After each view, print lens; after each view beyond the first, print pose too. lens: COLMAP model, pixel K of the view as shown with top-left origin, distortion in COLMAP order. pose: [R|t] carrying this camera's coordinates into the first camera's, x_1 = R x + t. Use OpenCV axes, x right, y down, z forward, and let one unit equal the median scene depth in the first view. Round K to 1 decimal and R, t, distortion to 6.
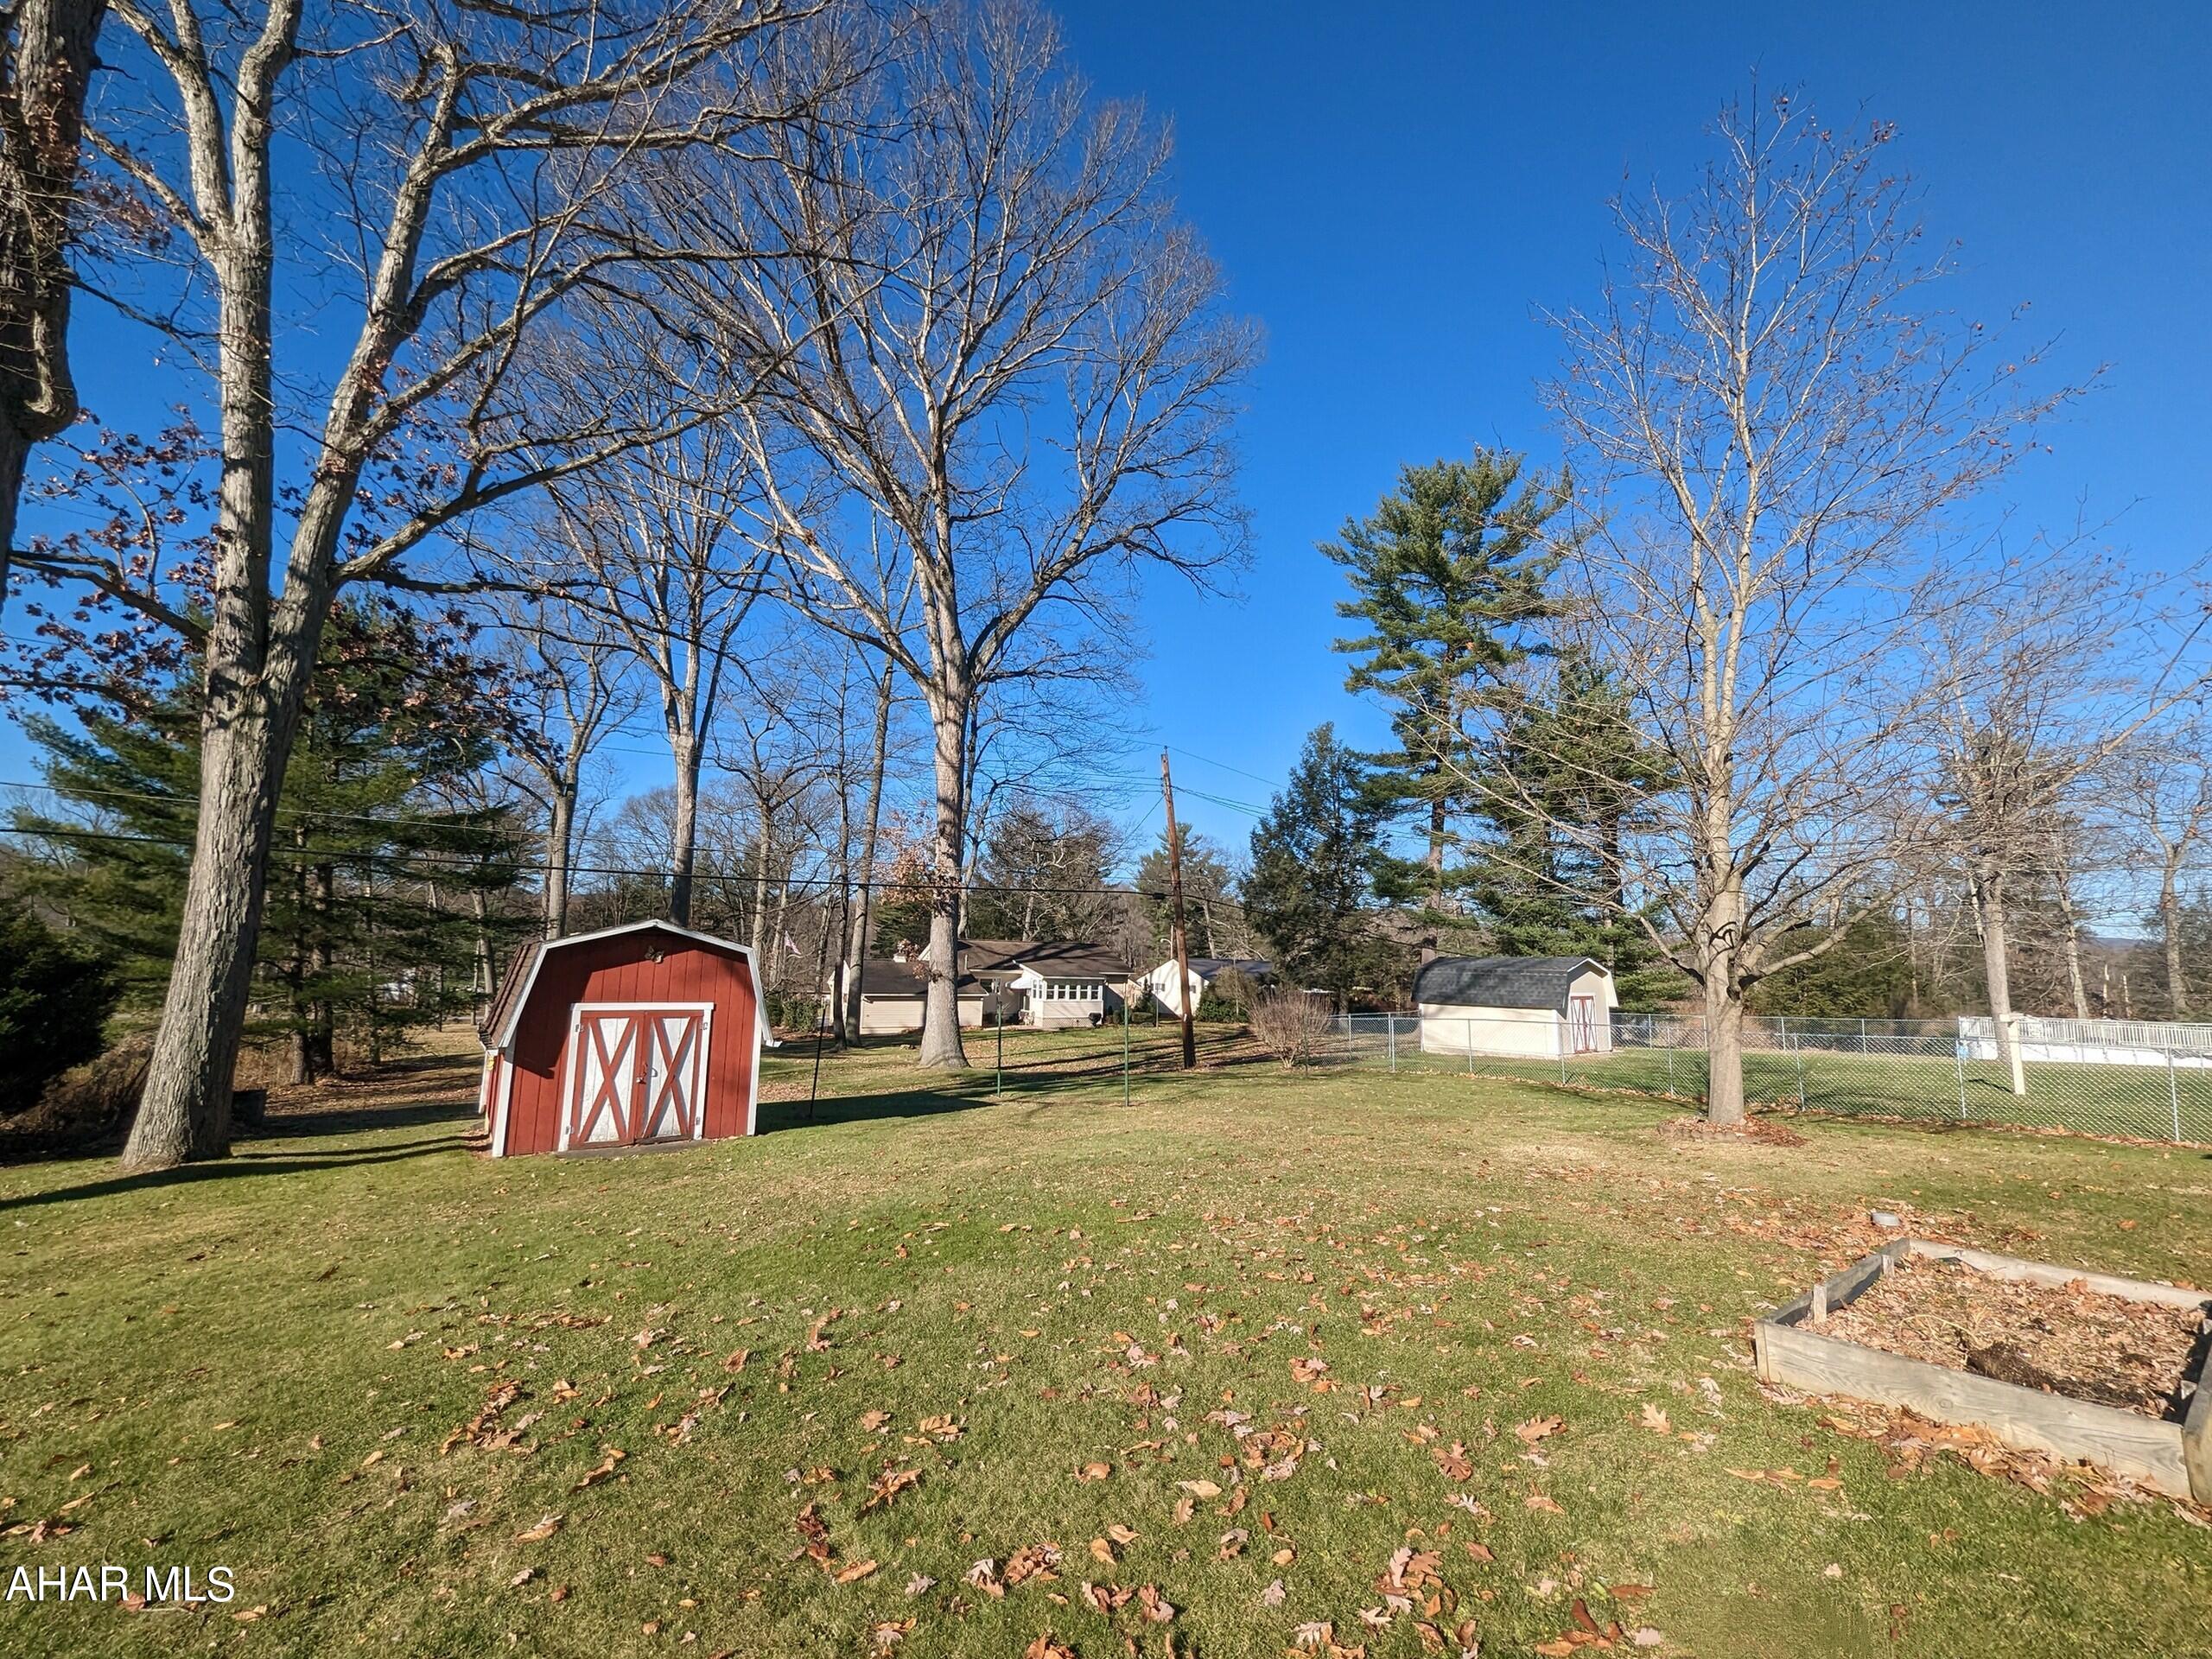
lens RADIAL K [[915.8, 0, 1099.0], [0, 915.8, 835.5], [0, 0, 1]] dist [0.001728, -0.000841]
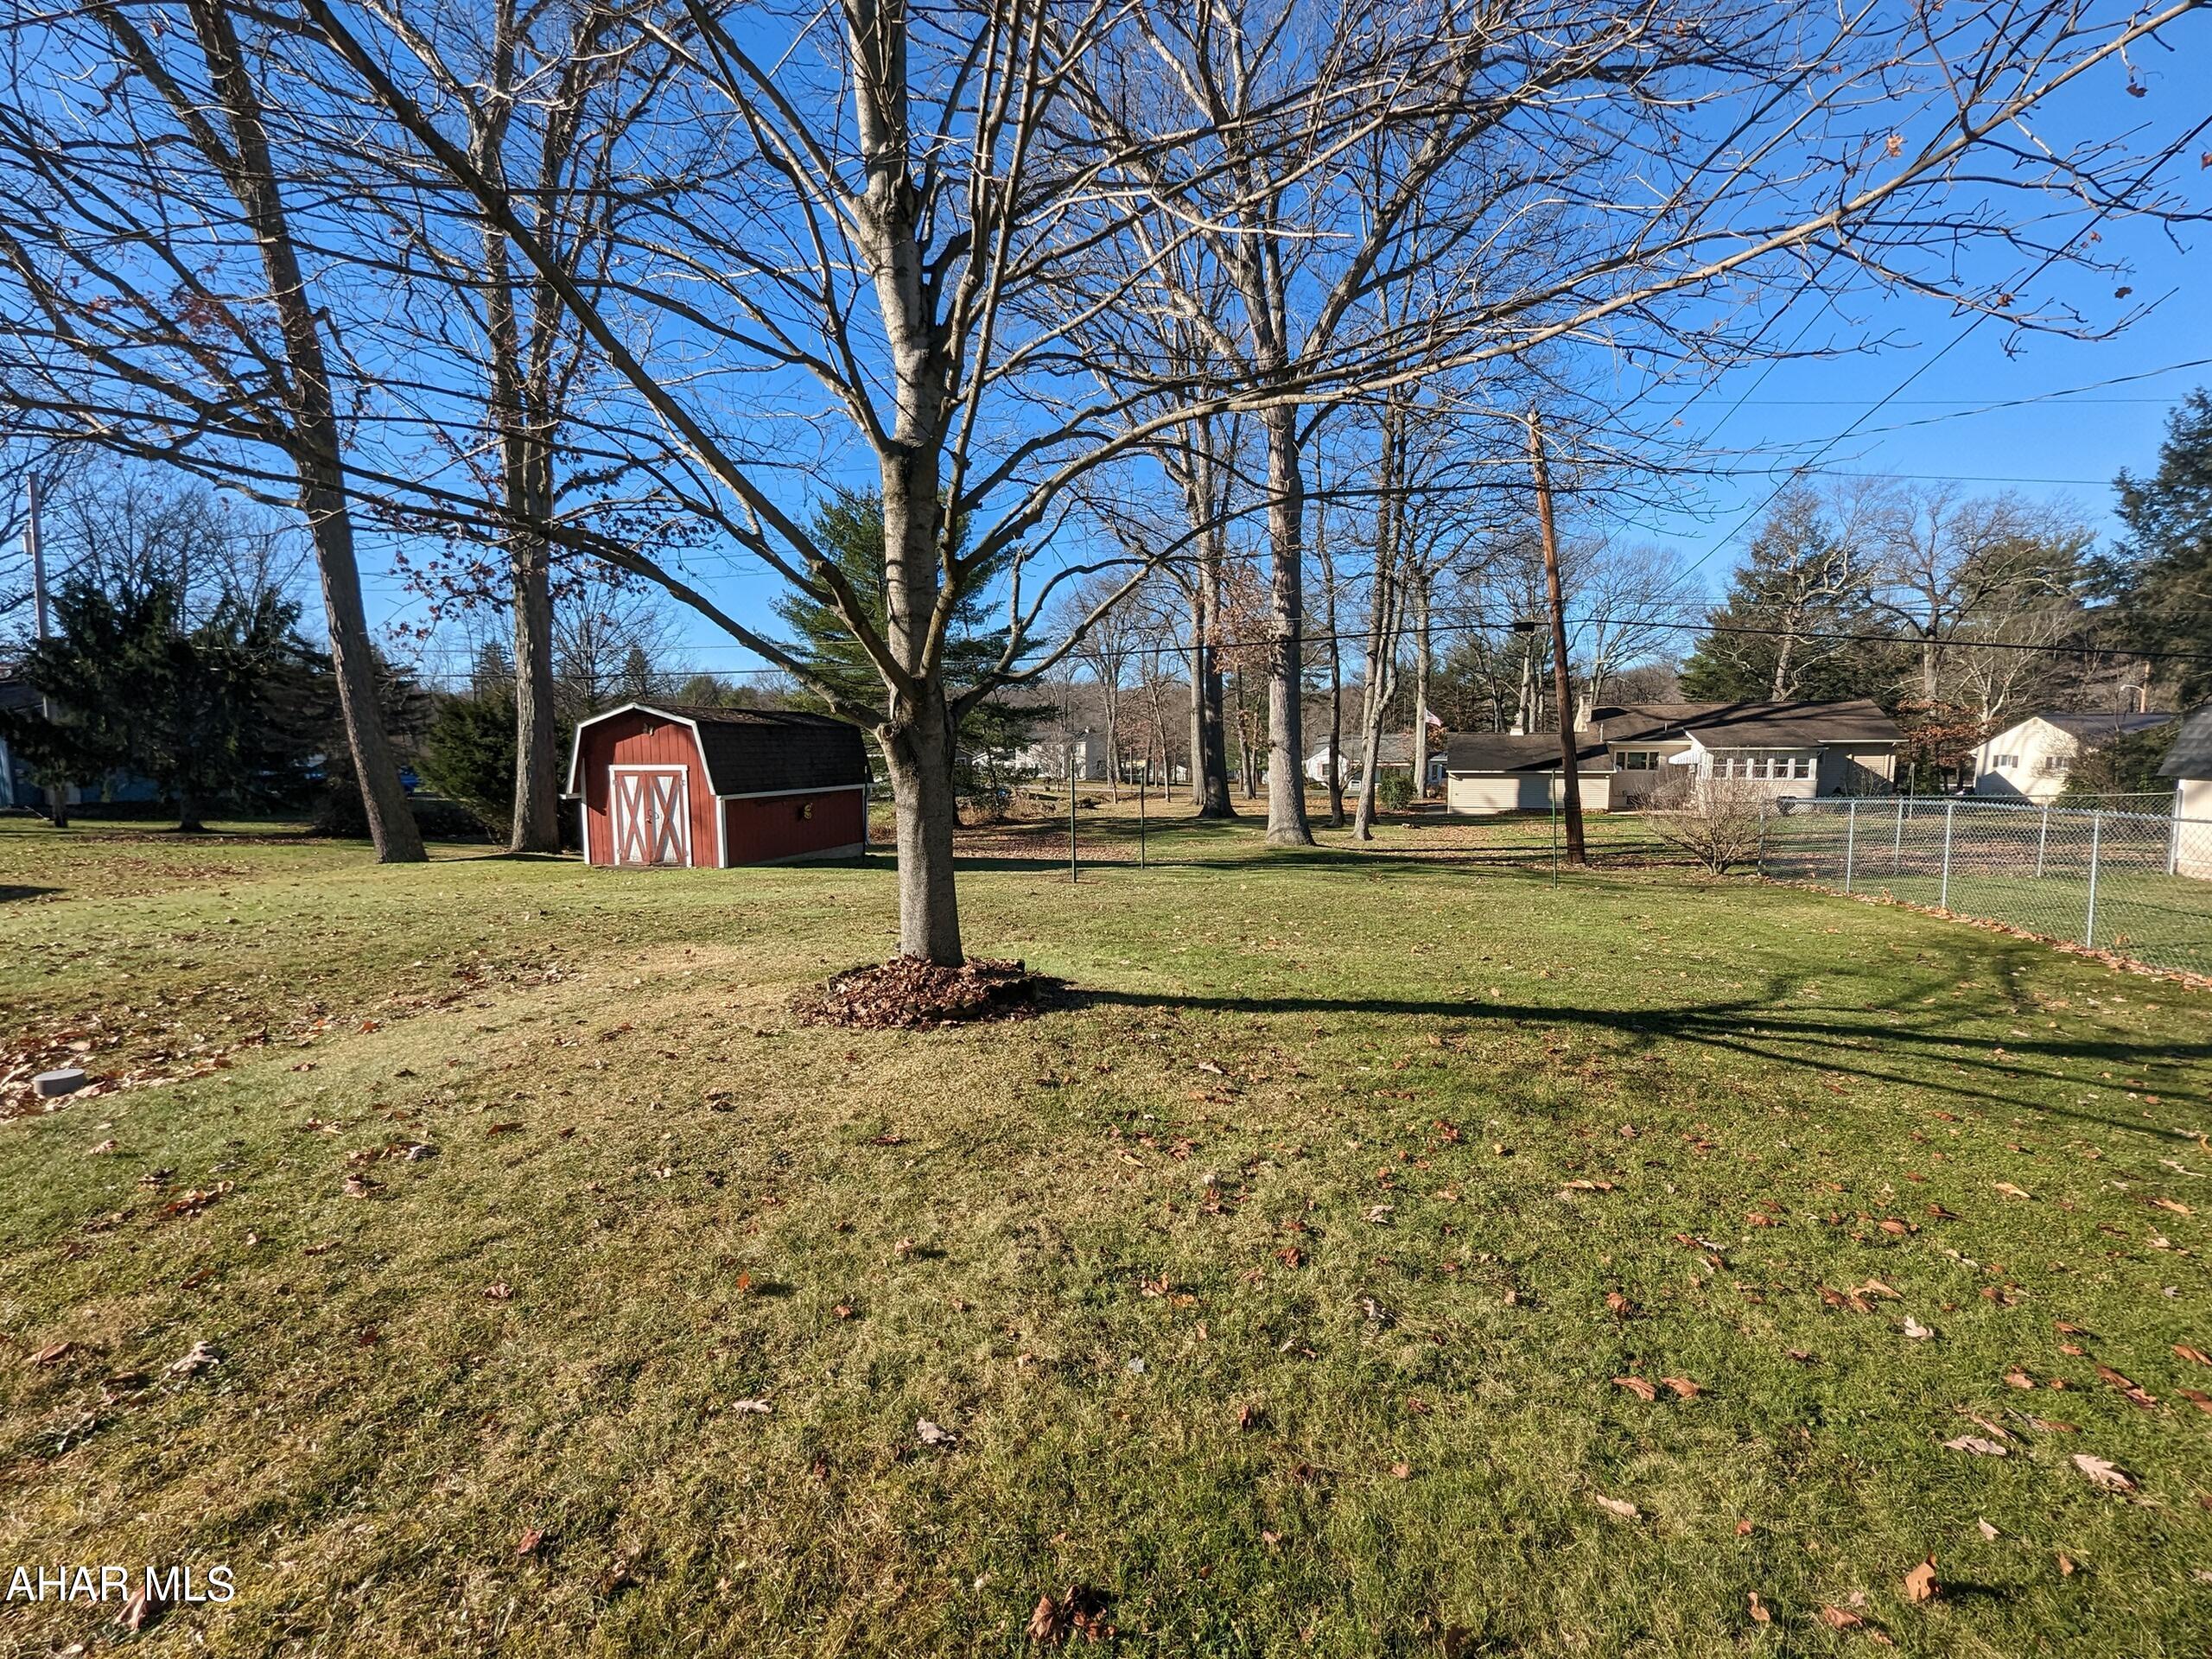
lens RADIAL K [[915.8, 0, 1099.0], [0, 915.8, 835.5], [0, 0, 1]] dist [0.001728, -0.000841]
pose [[0.632345, 0.049868, -0.773080, 0.941595], [0.131592, 0.976509, 0.170627, 0.137228], [0.763429, -0.209626, 0.610928, 0.641074]]
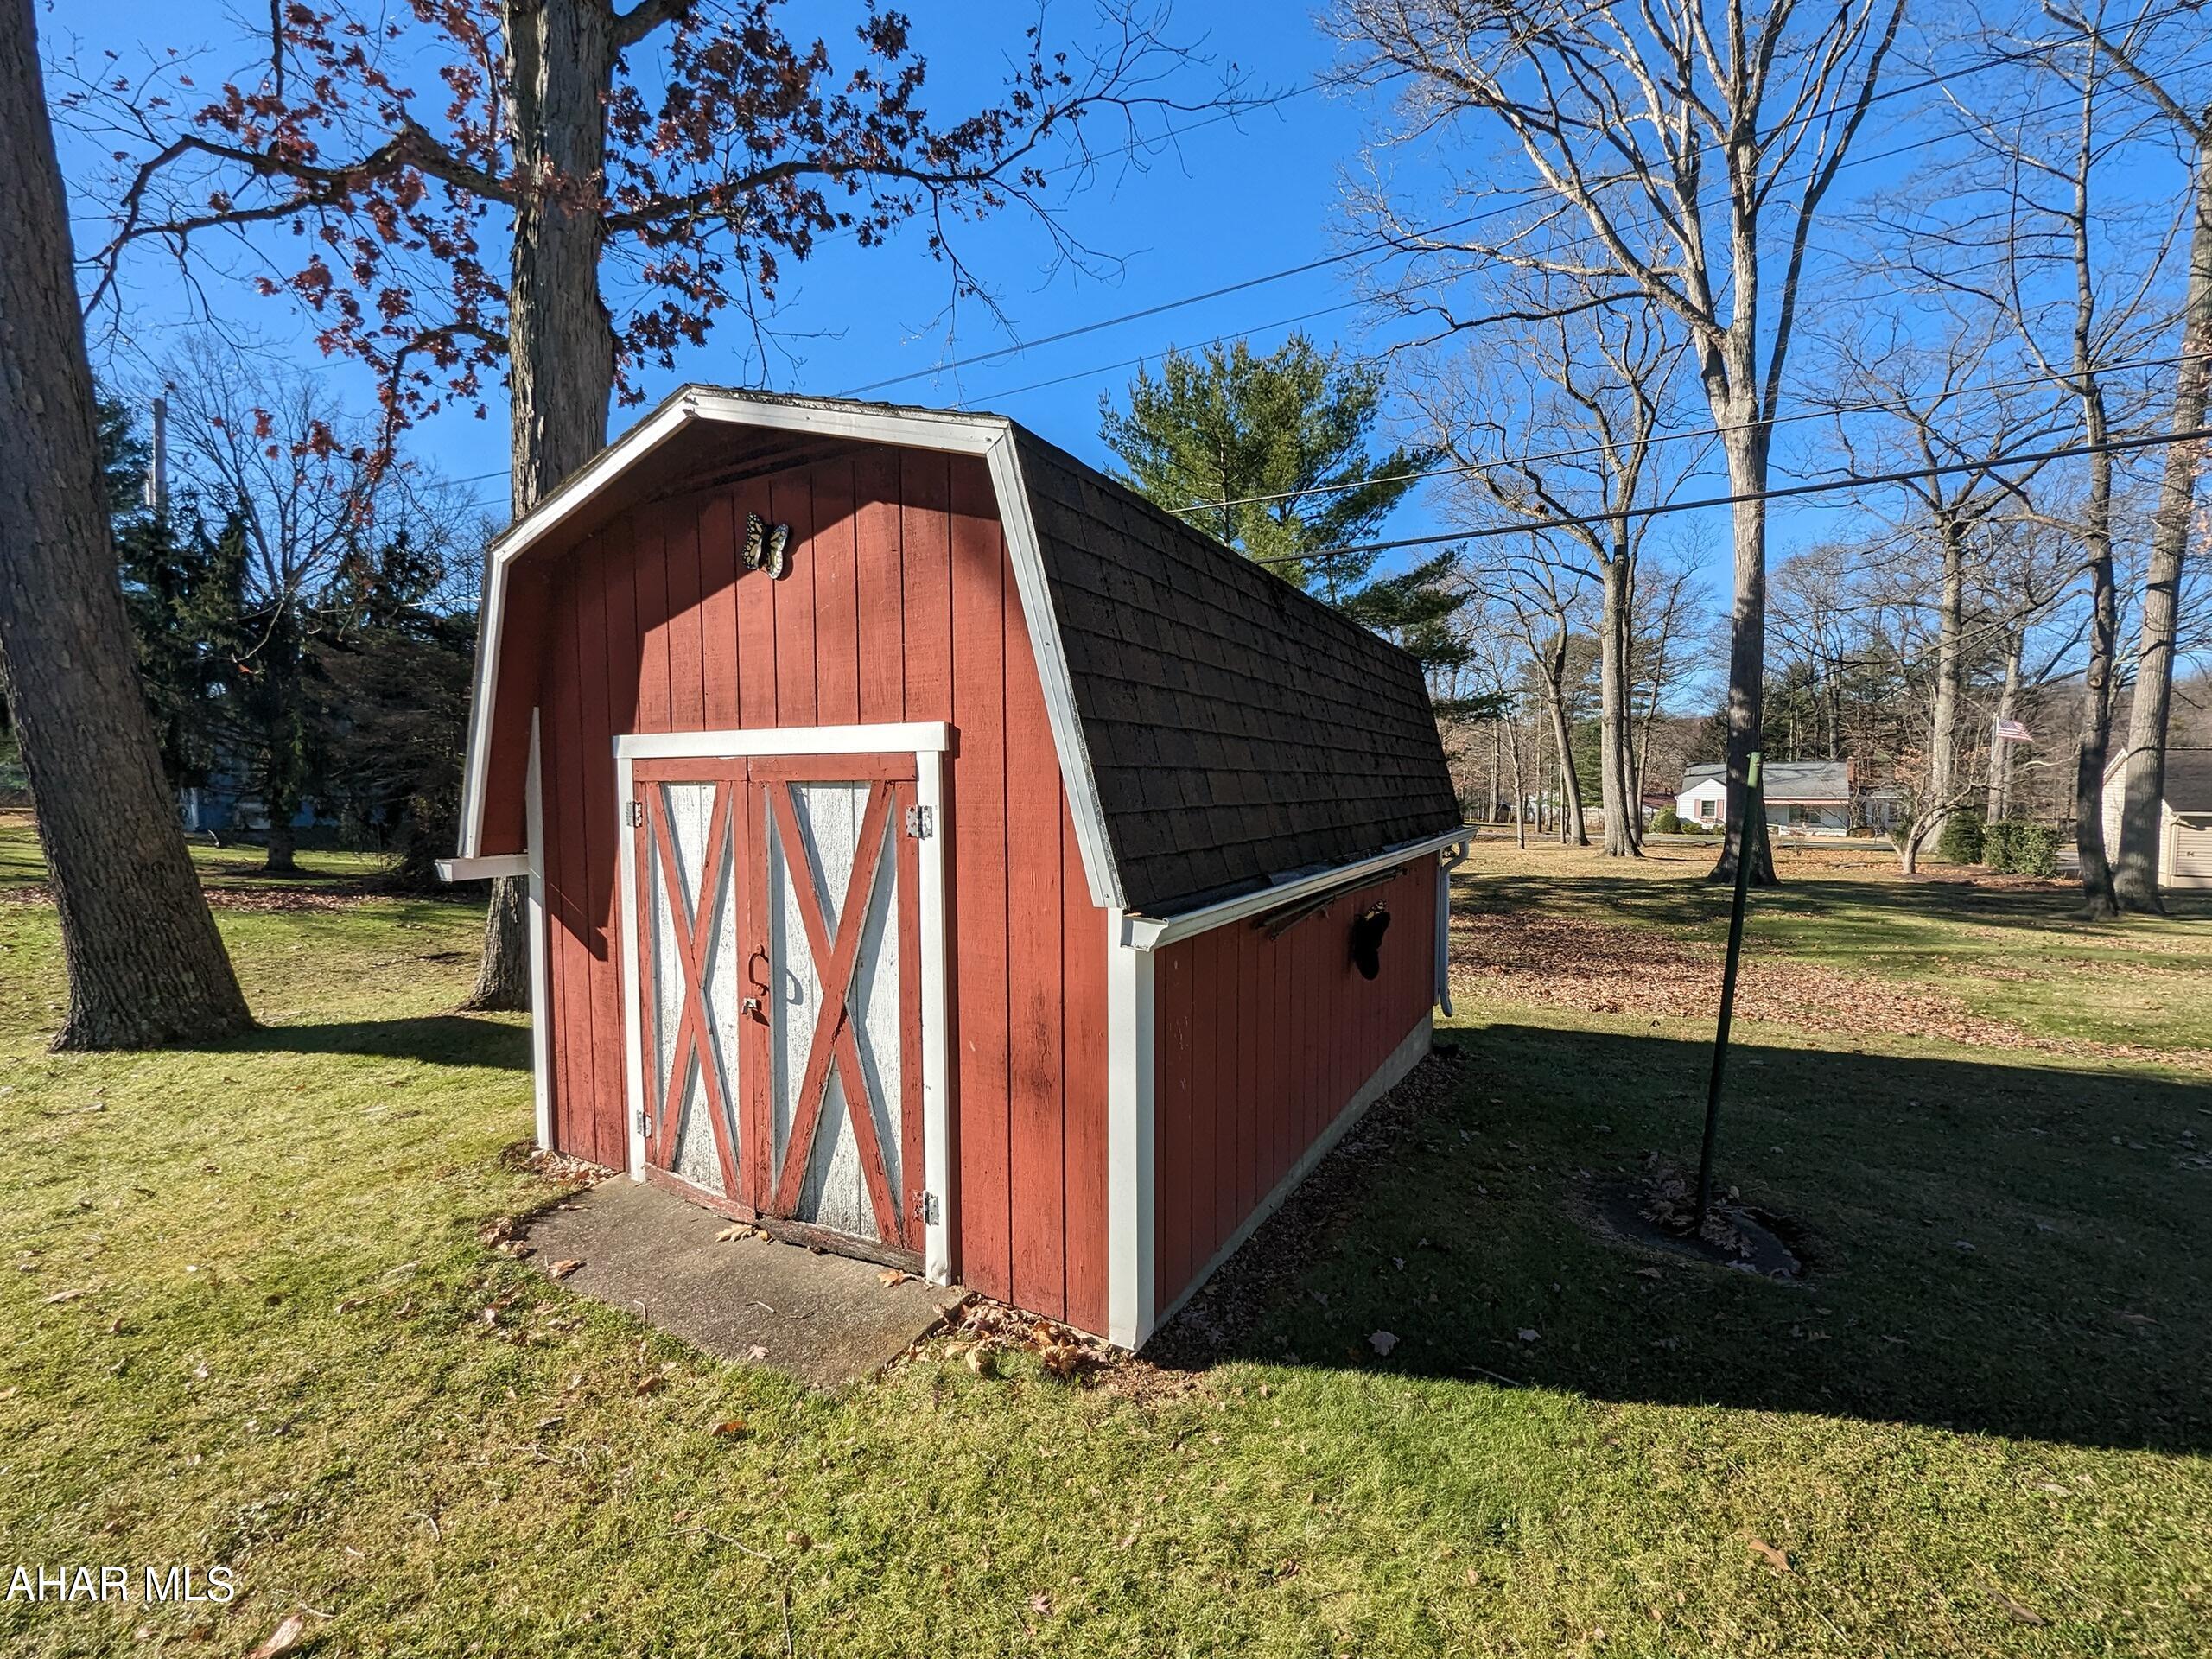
lens RADIAL K [[915.8, 0, 1099.0], [0, 915.8, 835.5], [0, 0, 1]] dist [0.001728, -0.000841]
pose [[0.429745, 0.031470, -0.902402, -0.201585], [0.139907, 0.985002, 0.100978, 0.193908], [0.892046, -0.169647, 0.418897, 0.940029]]
